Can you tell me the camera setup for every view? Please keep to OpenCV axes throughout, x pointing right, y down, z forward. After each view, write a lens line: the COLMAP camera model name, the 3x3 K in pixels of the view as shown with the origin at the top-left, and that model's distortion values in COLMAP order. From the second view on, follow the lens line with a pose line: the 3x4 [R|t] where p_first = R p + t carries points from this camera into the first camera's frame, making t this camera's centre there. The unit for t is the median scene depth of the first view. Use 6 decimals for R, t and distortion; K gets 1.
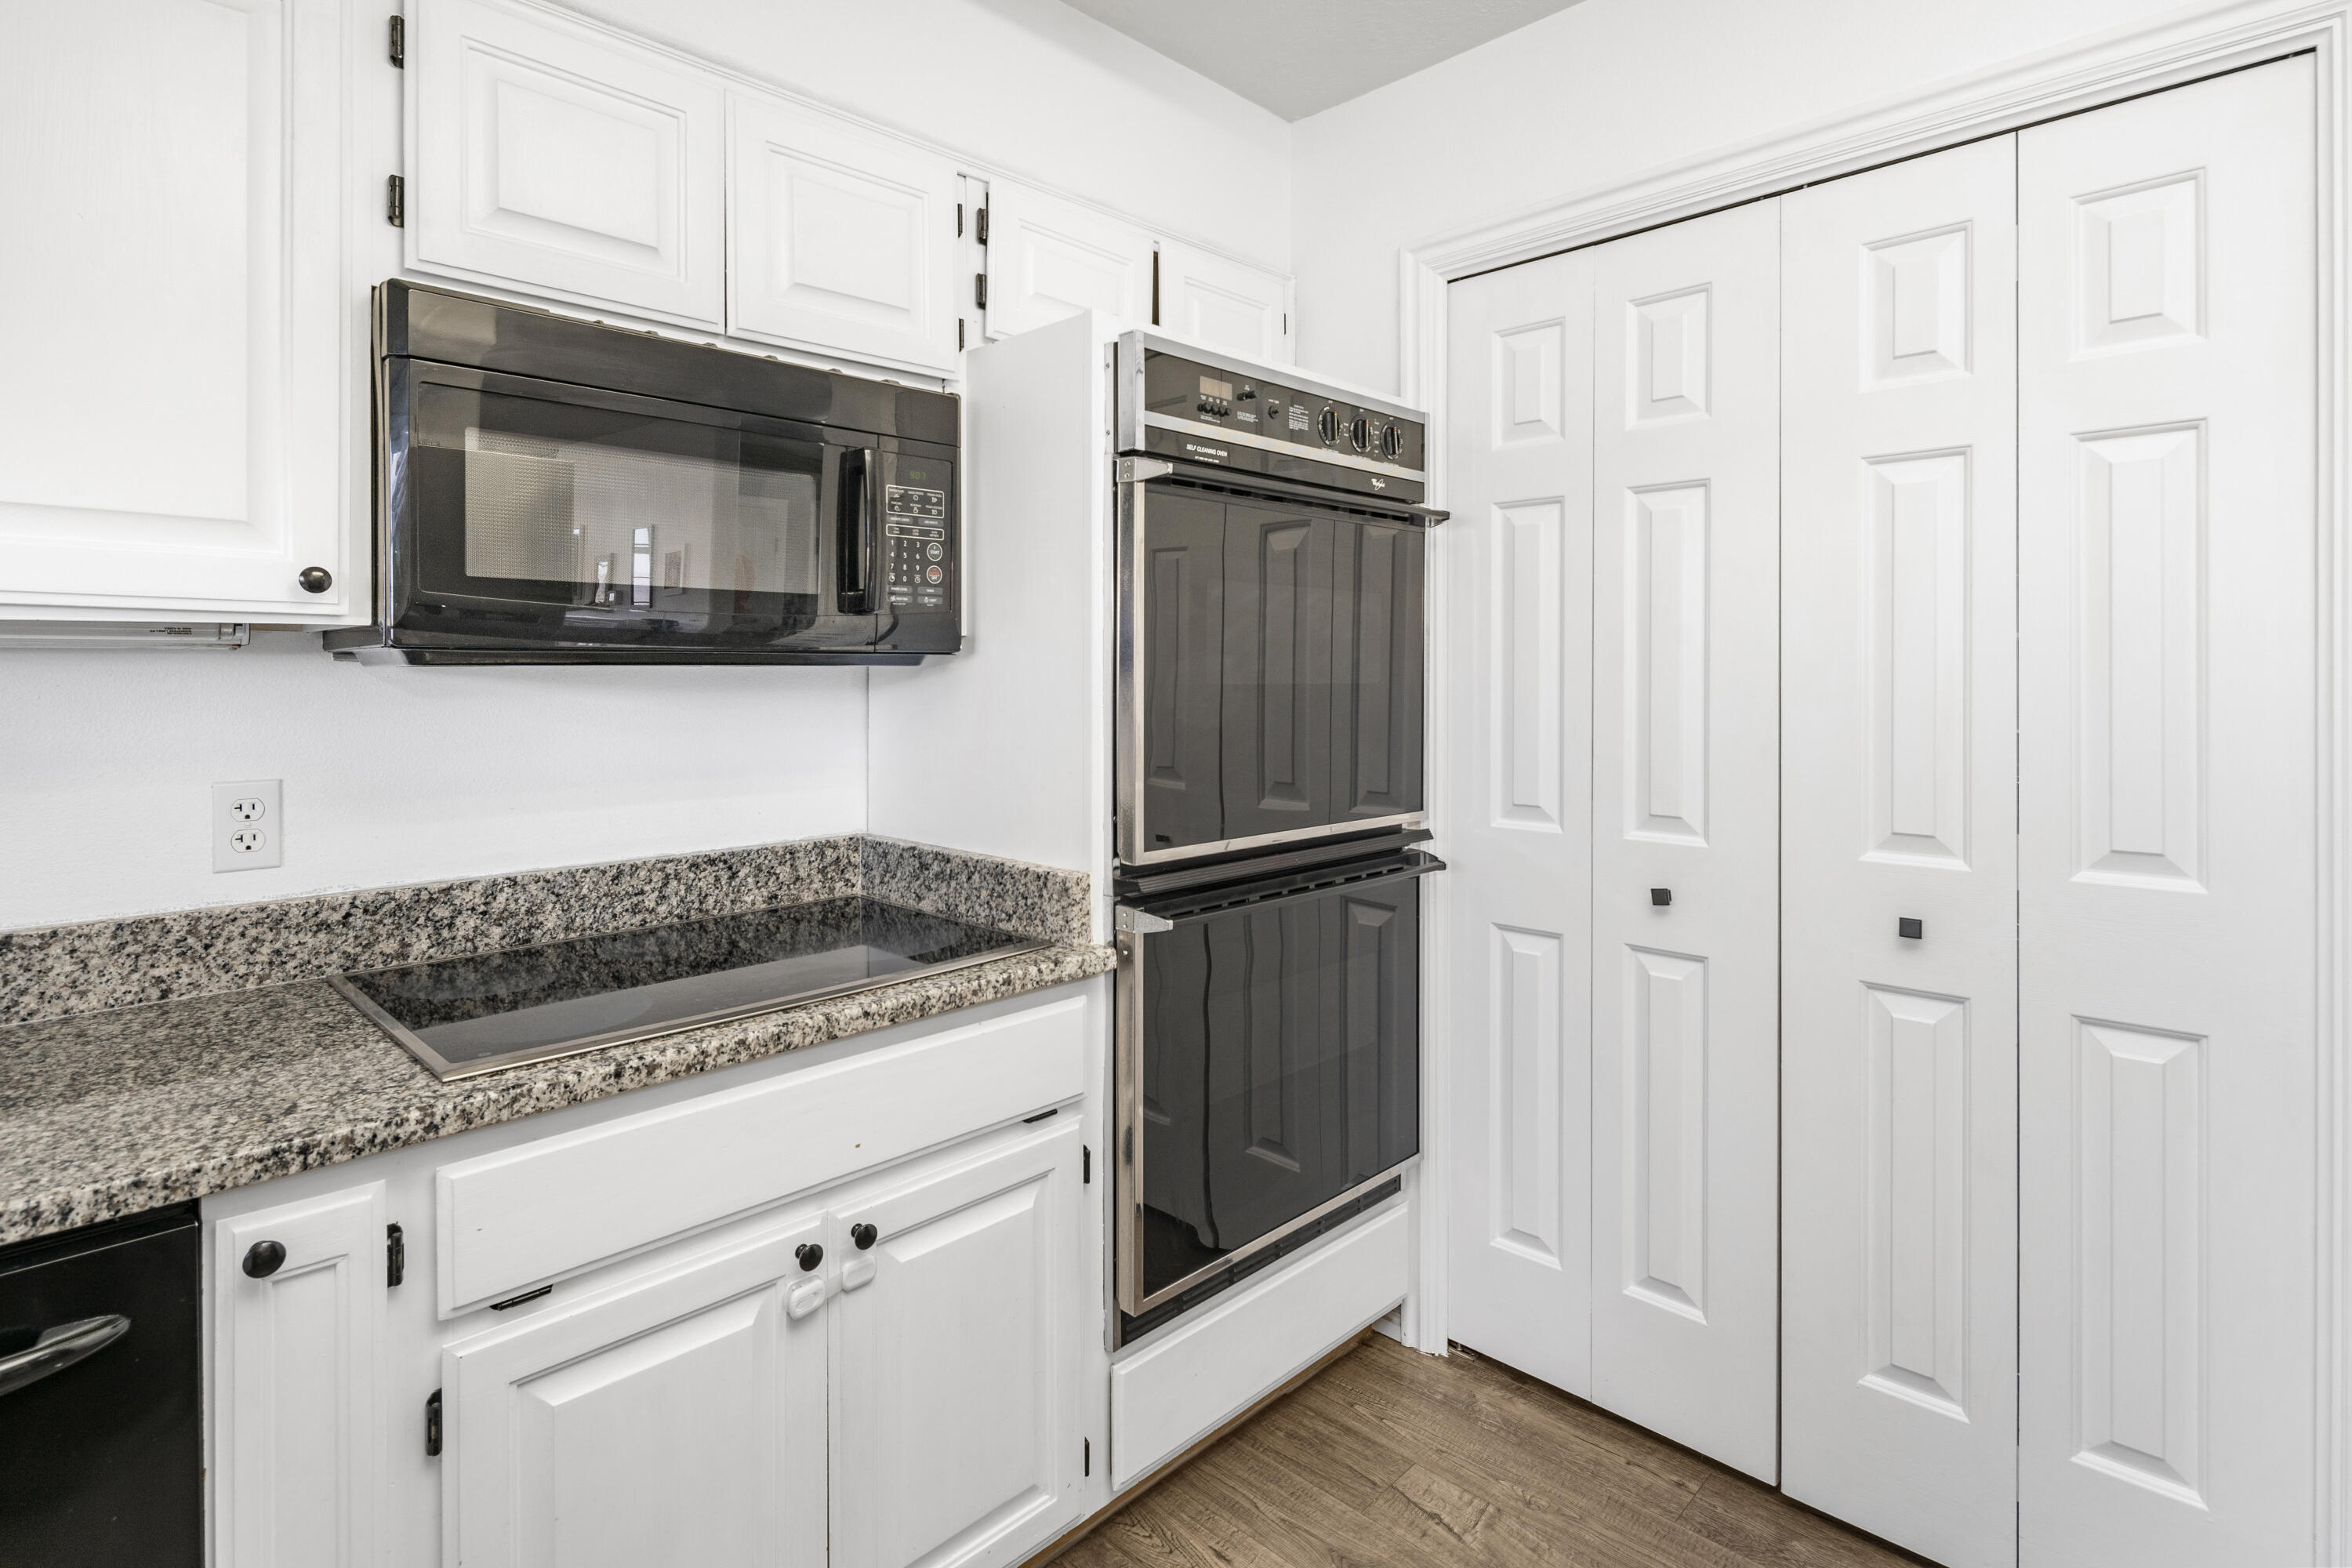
lens RADIAL K [[1152.9, 0, 1223.4], [0, 1152.9, 668.3], [0, 0, 1]] dist [0.001641, -0.005443]
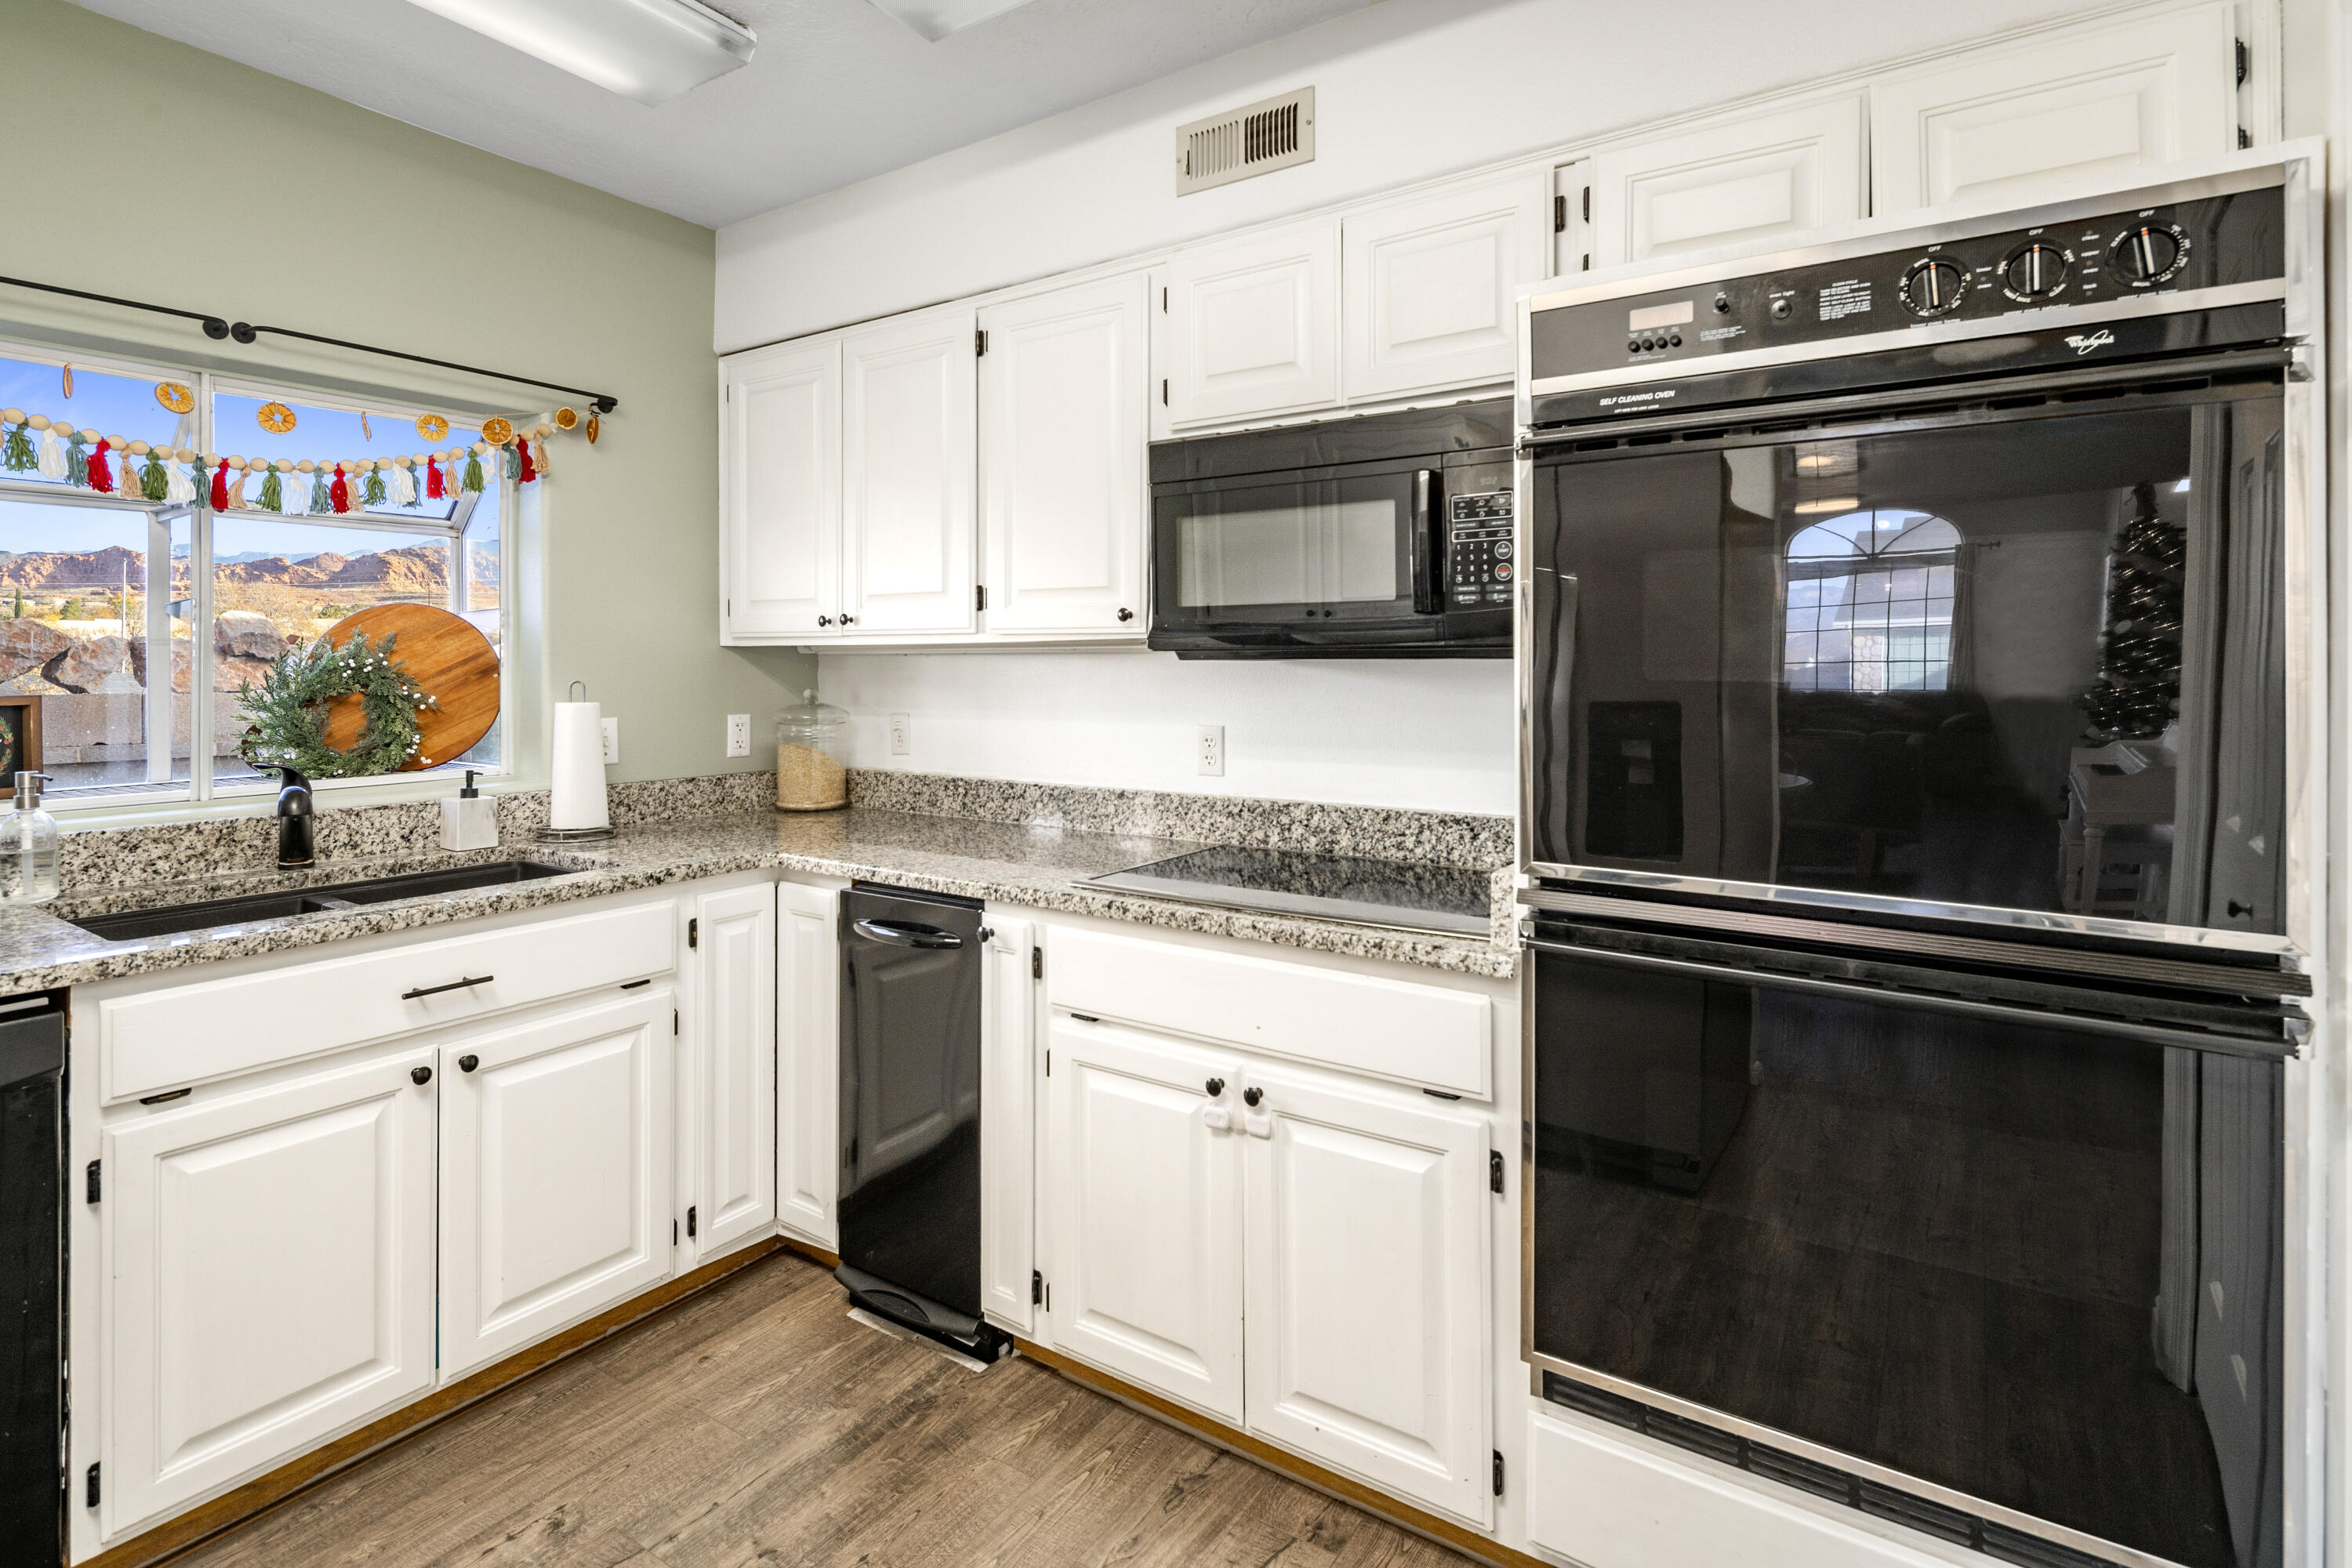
lens RADIAL K [[1152.9, 0, 1185.6], [0, 1152.9, 657.7], [0, 0, 1]] dist [0.001641, -0.005443]
pose [[0.178690, -0.005706, -0.983889, 0.840985], [-0.000542, 0.999982, -0.005897, 0.003655], [0.983905, 0.001587, 0.178684, 0.606373]]
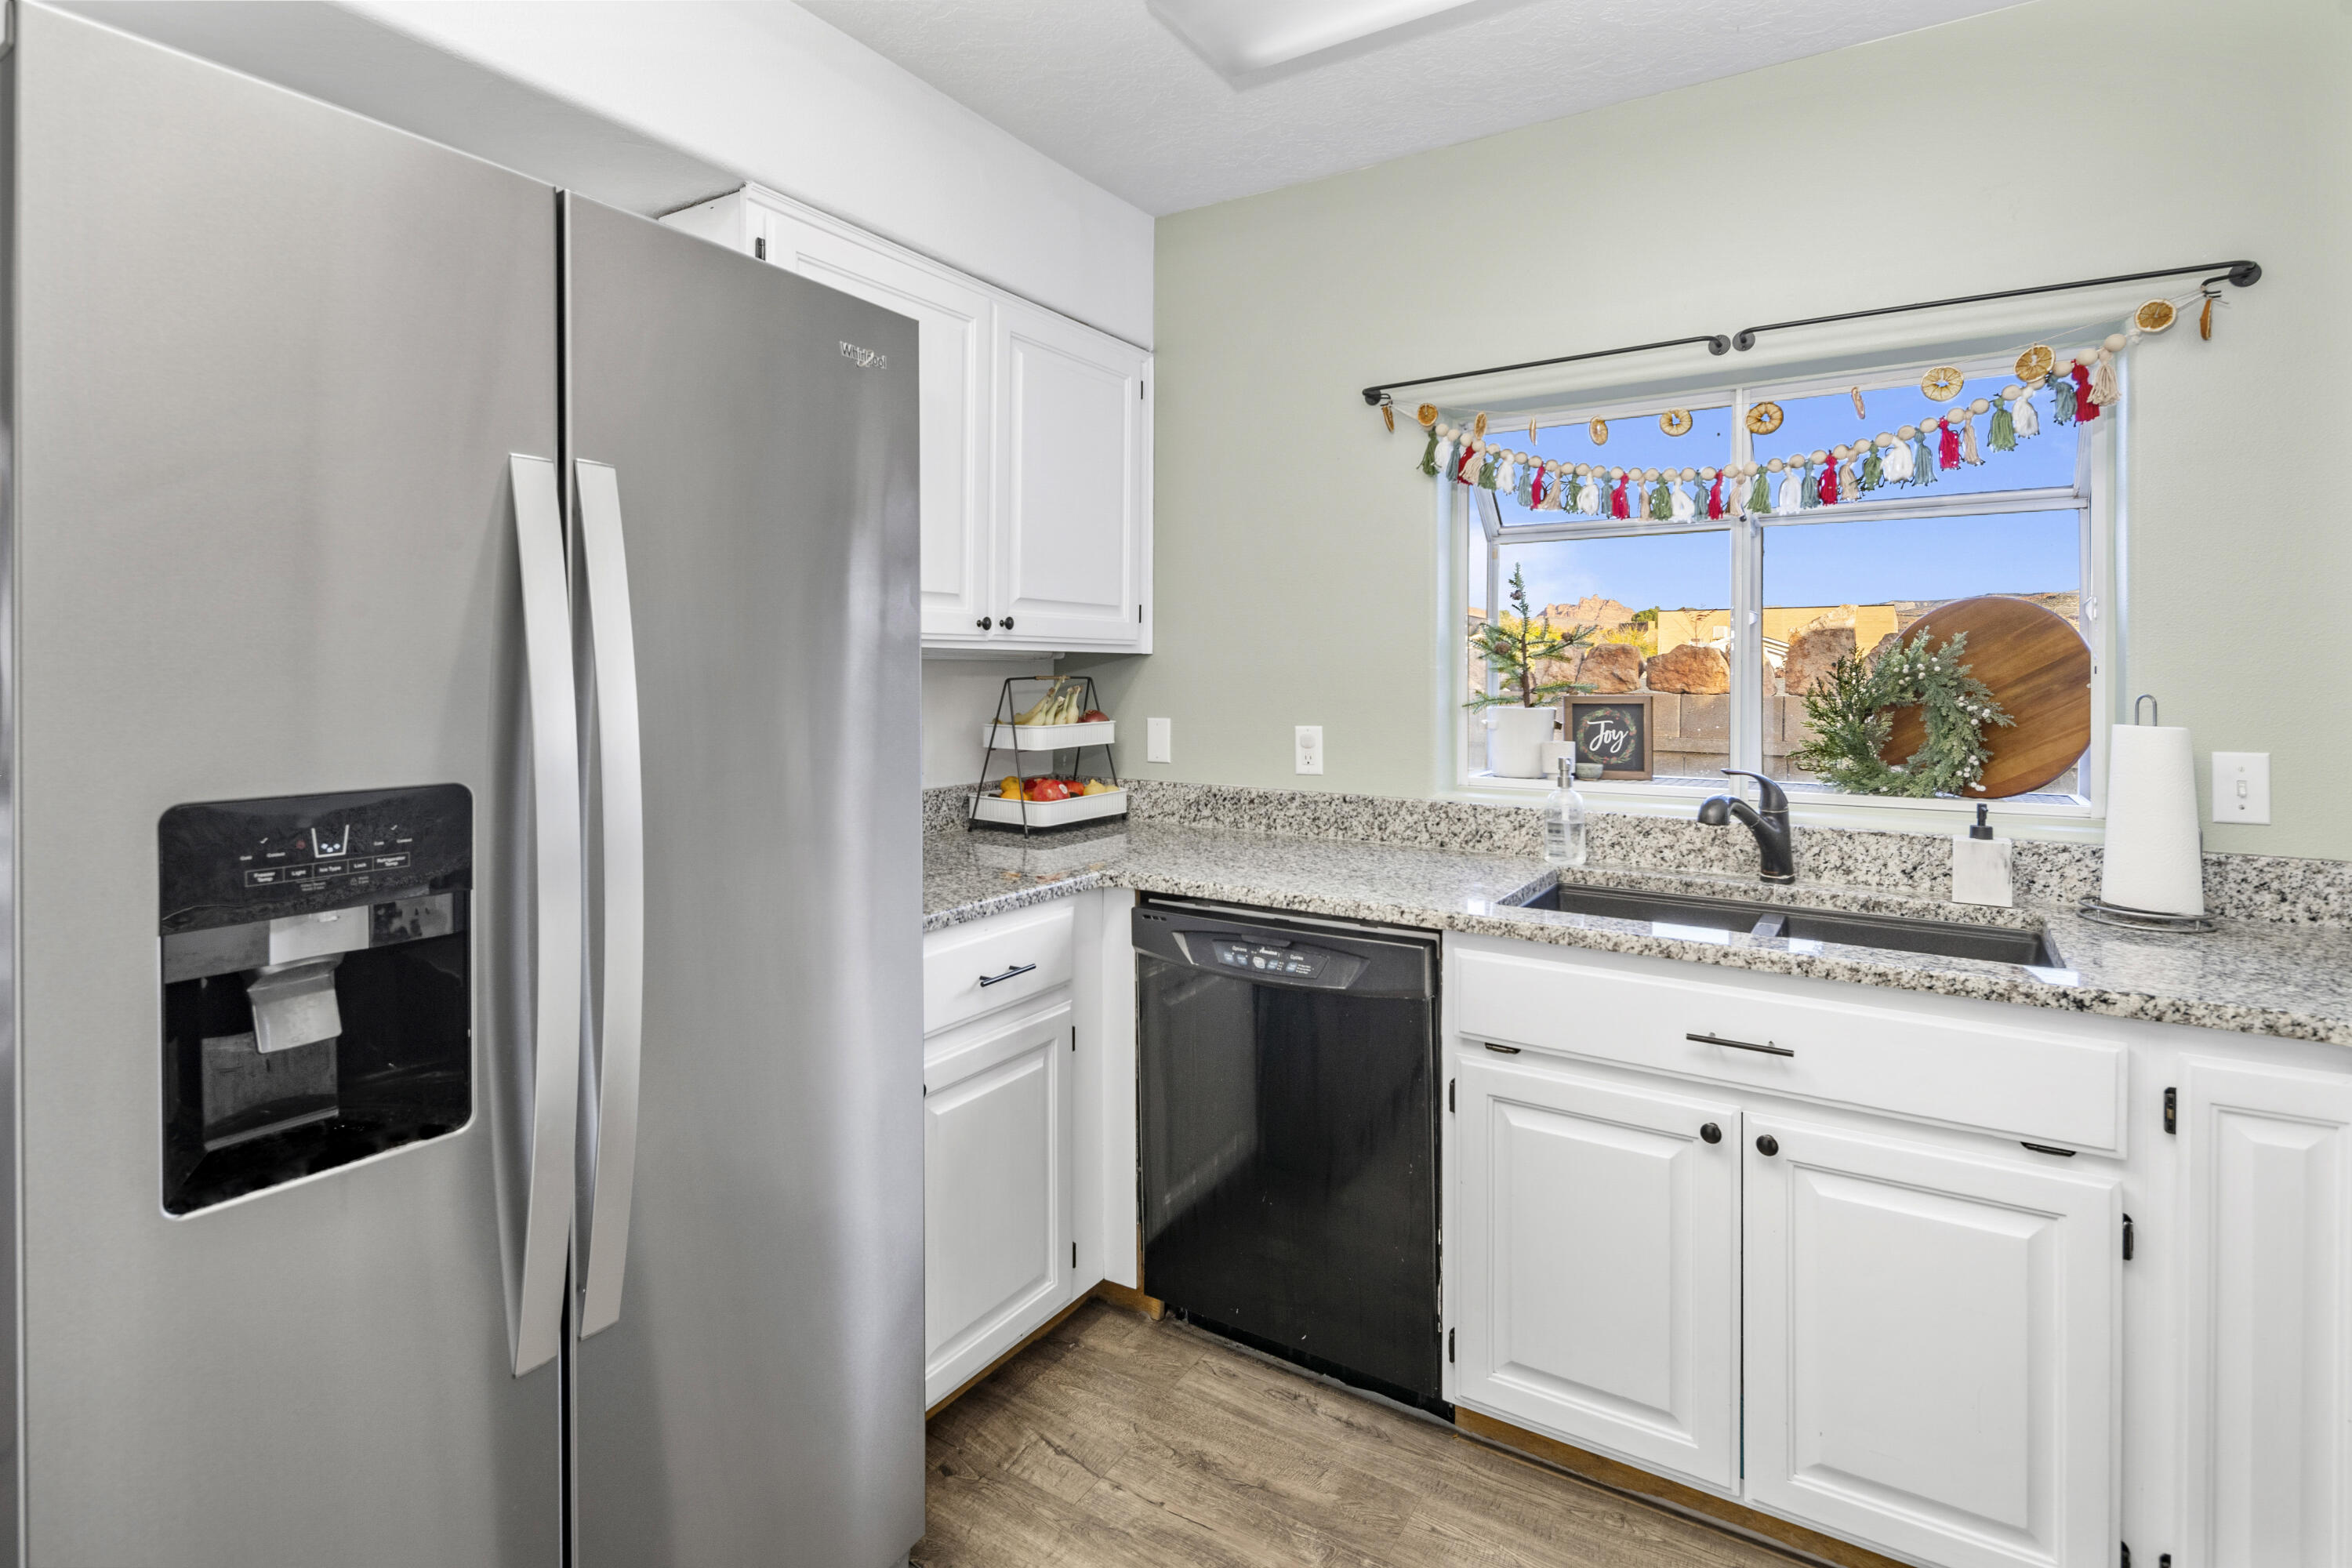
lens RADIAL K [[1152.9, 0, 1165.2], [0, 1152.9, 673.2], [0, 0, 1]] dist [0.001641, -0.005443]
pose [[-0.983261, -0.001474, -0.182199, 0.215415], [-0.002198, 0.999990, 0.003770, 0.004586], [0.182192, 0.004108, -0.983254, 0.986014]]
